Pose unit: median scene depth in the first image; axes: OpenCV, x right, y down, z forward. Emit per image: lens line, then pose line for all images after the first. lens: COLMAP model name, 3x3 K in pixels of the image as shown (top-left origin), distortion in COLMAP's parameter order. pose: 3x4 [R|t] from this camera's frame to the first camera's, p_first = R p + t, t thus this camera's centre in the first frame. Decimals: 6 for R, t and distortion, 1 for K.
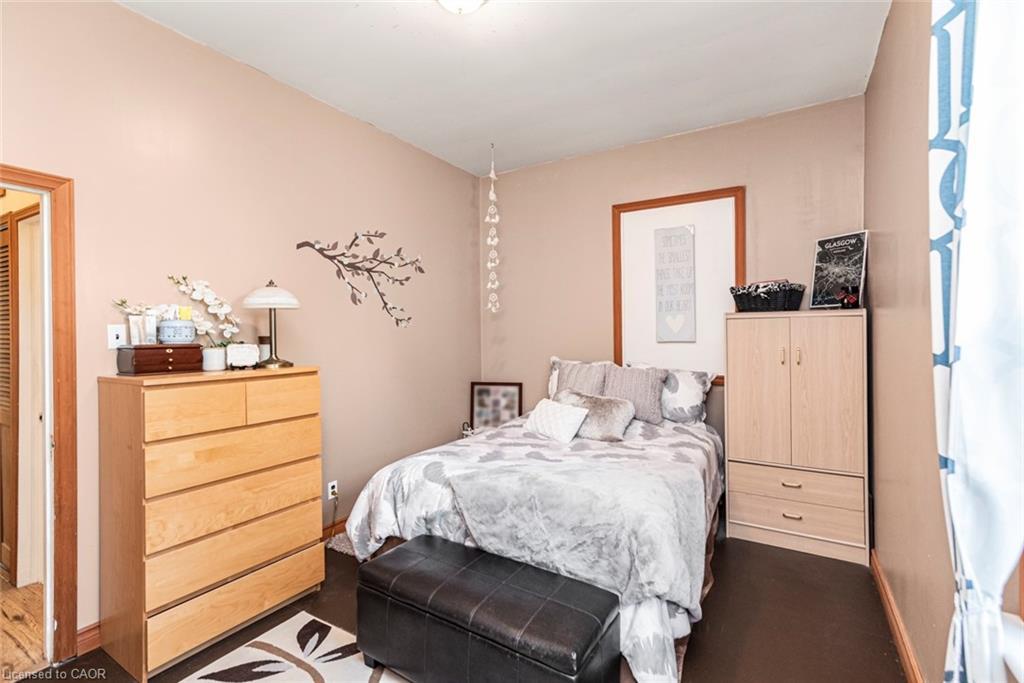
lens RADIAL K [[463.2, 0, 508.0], [0, 463.2, 337.0], [0, 0, 1]] dist [0.003647, 0.000337]
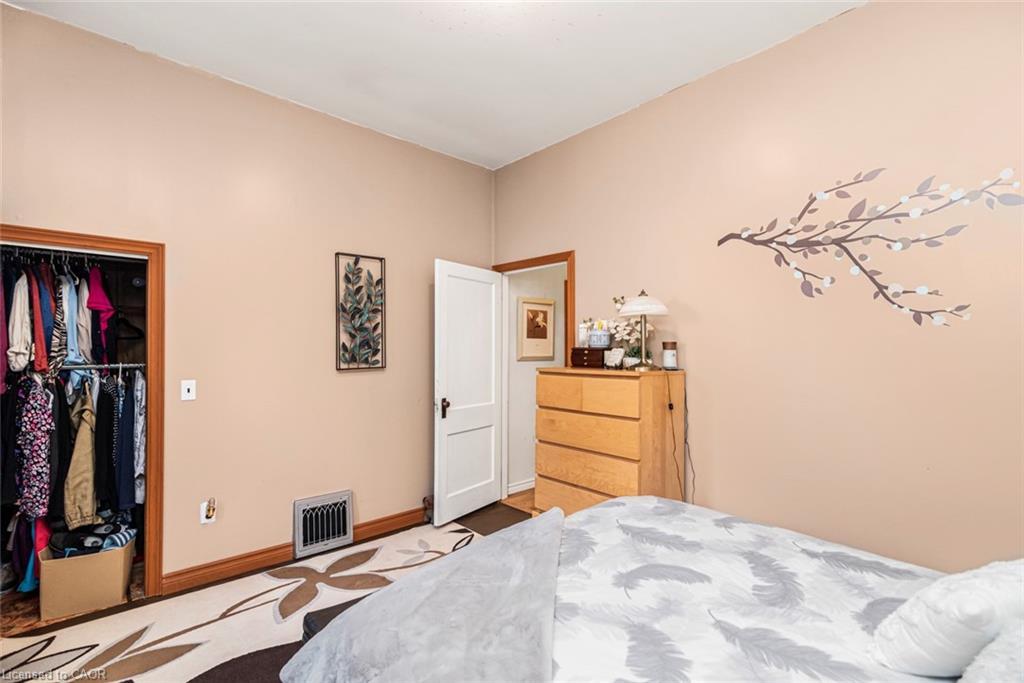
lens RADIAL K [[463.2, 0, 508.0], [0, 463.2, 337.0], [0, 0, 1]] dist [0.003647, 0.000337]
pose [[-0.289710, -0.011028, -0.957051, 0.471007], [-0.006999, 0.999931, -0.009403, -0.000040], [0.957089, 0.003974, -0.289767, 0.769504]]
